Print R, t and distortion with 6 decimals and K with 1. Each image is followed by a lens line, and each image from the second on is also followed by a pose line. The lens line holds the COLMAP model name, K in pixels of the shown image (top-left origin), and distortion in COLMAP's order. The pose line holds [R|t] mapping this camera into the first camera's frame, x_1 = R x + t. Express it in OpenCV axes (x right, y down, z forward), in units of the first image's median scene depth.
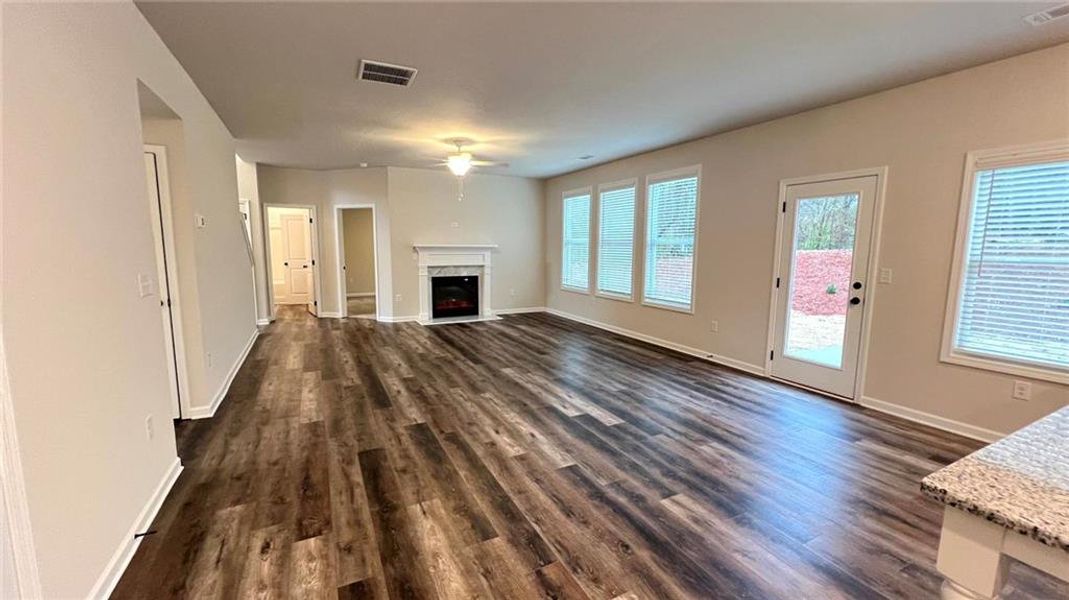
lens RADIAL K [[426.6, 0, 534.0], [0, 426.6, 300.0], [0, 0, 1]] dist [-0.001230, -0.000115]
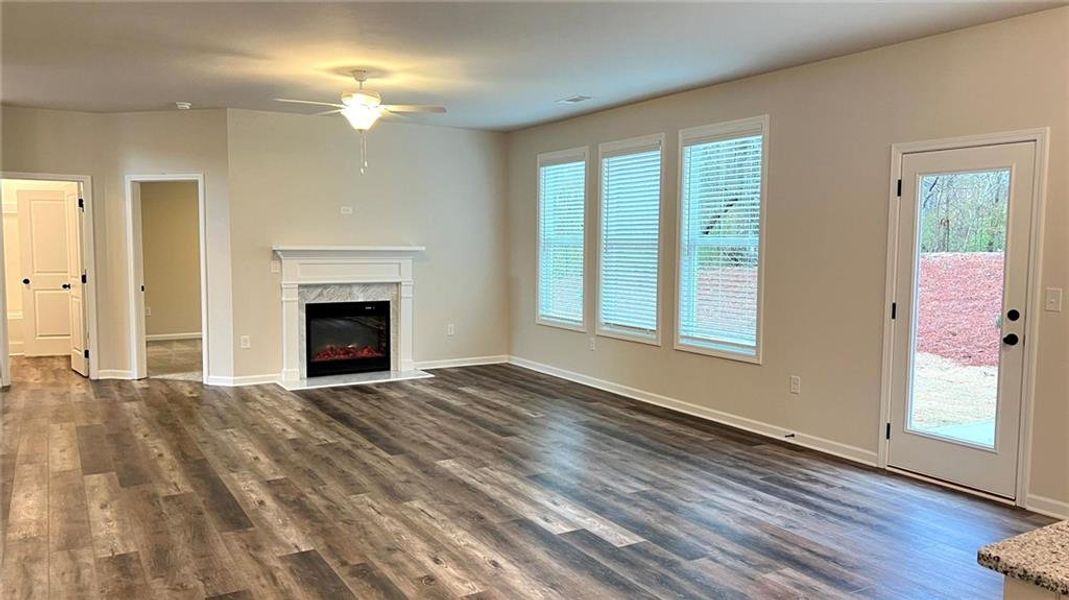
lens RADIAL K [[796.5, 0, 531.8], [0, 796.5, 303.2], [0, 0, 1]] dist [0.070408, -0.076388]
pose [[0.998171, -0.006219, 0.060131, -0.013004], [0.009268, 0.998679, -0.050550, 0.002403], [-0.059737, 0.051015, 0.996910, -0.121255]]
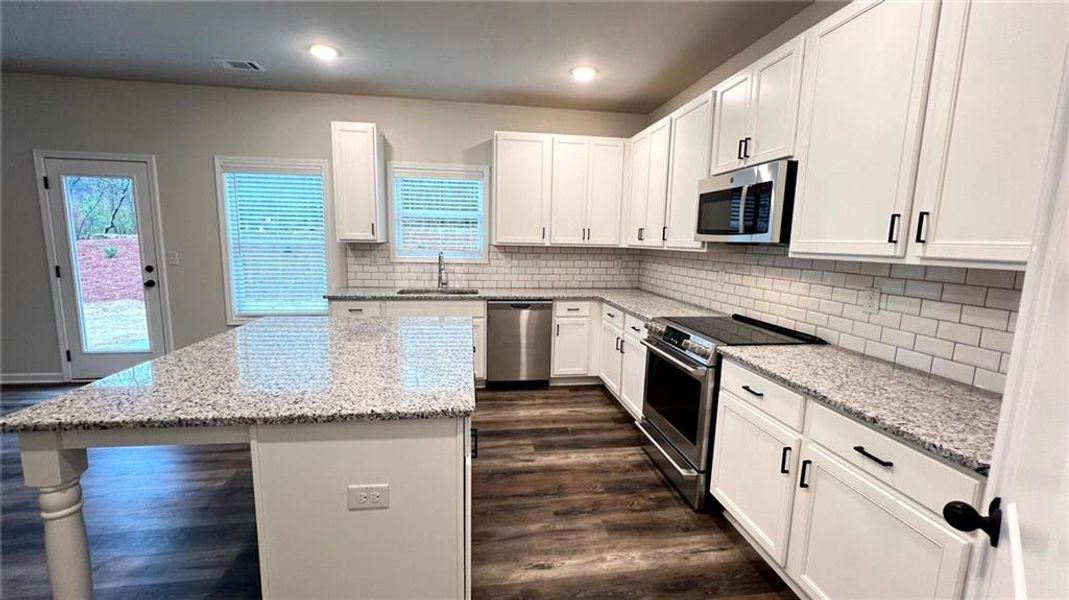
lens RADIAL K [[426.6, 0, 534.0], [0, 426.6, 300.0], [0, 0, 1]] dist [-0.001230, -0.000115]
pose [[0.319131, -0.133871, 0.938208, 0.068287], [0.101510, 0.989106, 0.106605, 0.022815], [-0.942259, 0.061216, 0.329243, -0.188576]]
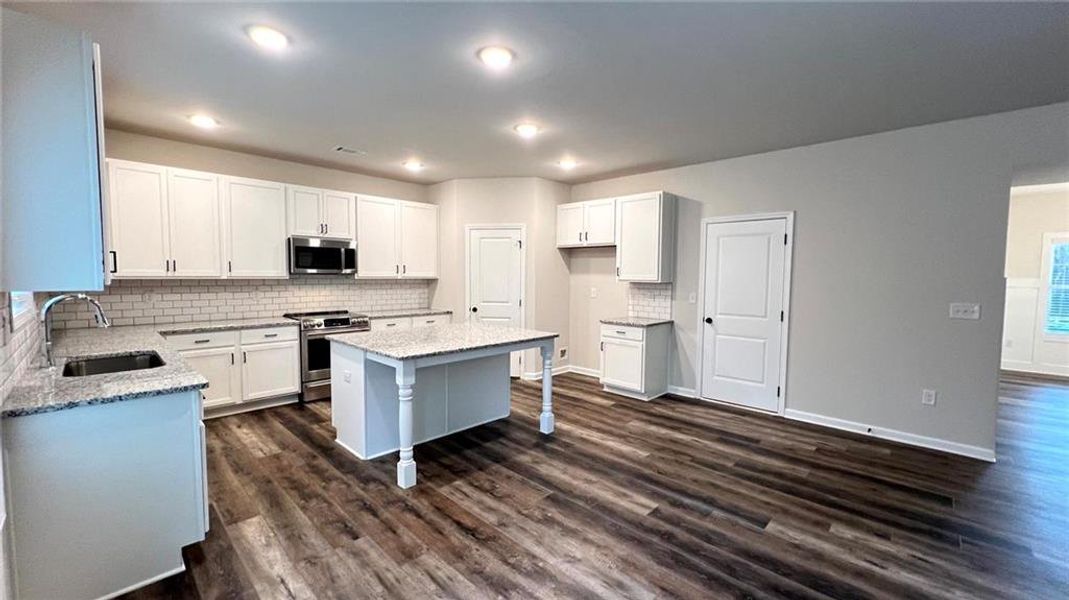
lens RADIAL K [[426.6, 0, 534.0], [0, 426.6, 300.0], [0, 0, 1]] dist [-0.001230, -0.000115]
pose [[-0.946726, 0.000000, -0.322039, 0.531253], [-0.060633, 0.982116, 0.178248, -0.132975], [0.316280, 0.188278, -0.929795, 1.008269]]
